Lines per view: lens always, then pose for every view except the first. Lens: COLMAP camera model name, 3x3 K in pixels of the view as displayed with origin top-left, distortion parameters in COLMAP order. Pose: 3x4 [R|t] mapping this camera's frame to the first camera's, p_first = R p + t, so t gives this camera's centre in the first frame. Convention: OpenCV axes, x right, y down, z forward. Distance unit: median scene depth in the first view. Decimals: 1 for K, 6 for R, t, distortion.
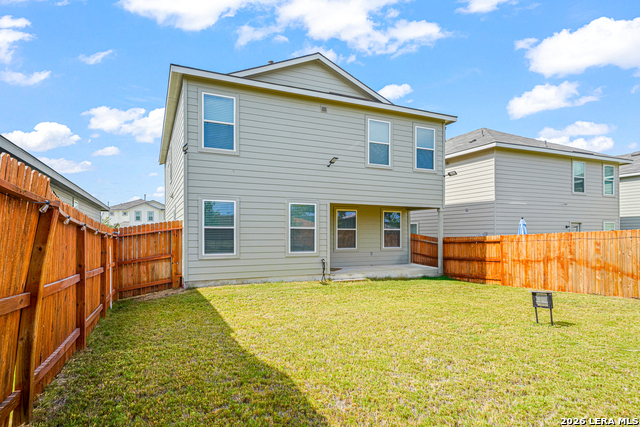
lens RADIAL K [[365.9, 0, 296.2], [0, 365.9, 236.9], [0, 0, 1]] dist [-0.001677, -0.000503]
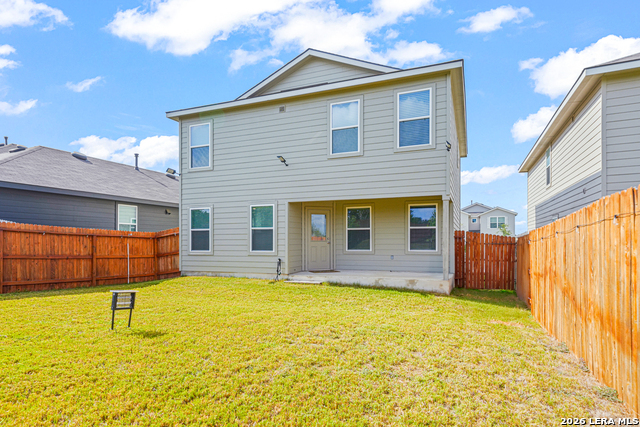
lens RADIAL K [[365.9, 0, 296.2], [0, 365.9, 236.9], [0, 0, 1]] dist [-0.001677, -0.000503]
pose [[0.676913, -0.004675, -0.736048, 0.819774], [0.002007, 0.999988, -0.004505, 0.004688], [0.736060, 0.001573, 0.676914, 0.346639]]
